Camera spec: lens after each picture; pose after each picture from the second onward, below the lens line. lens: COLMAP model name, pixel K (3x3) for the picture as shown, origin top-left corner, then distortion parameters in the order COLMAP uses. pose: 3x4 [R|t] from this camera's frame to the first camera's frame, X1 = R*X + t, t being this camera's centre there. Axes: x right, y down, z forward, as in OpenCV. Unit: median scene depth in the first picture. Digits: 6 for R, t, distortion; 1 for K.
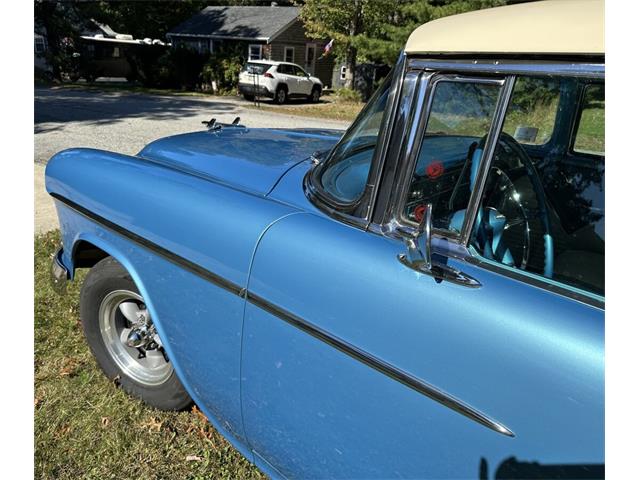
lens RADIAL K [[448.7, 0, 331.3], [0, 448.7, 229.4], [0, 0, 1]] dist [0.002043, -0.001318]
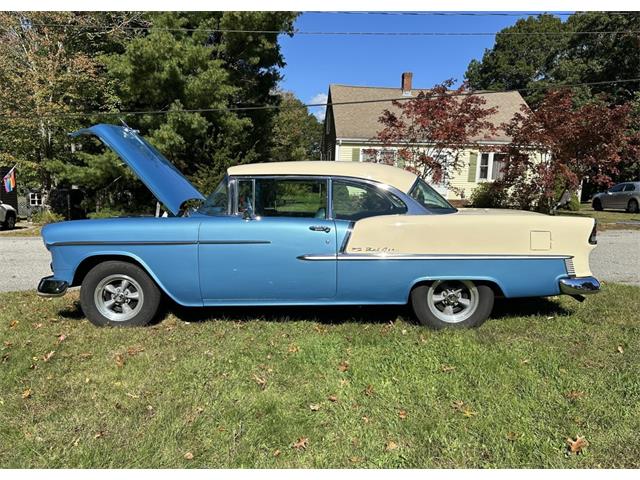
lens RADIAL K [[495.2, 0, 320.0], [0, 495.2, 240.0], [0, 0, 1]] dist [-0.004642, -0.002702]
pose [[0.809978, -0.113526, 0.575368, -0.116751], [0.247184, 0.955769, -0.159391, 0.069899], [-0.531823, 0.271325, 0.802213, -0.184792]]
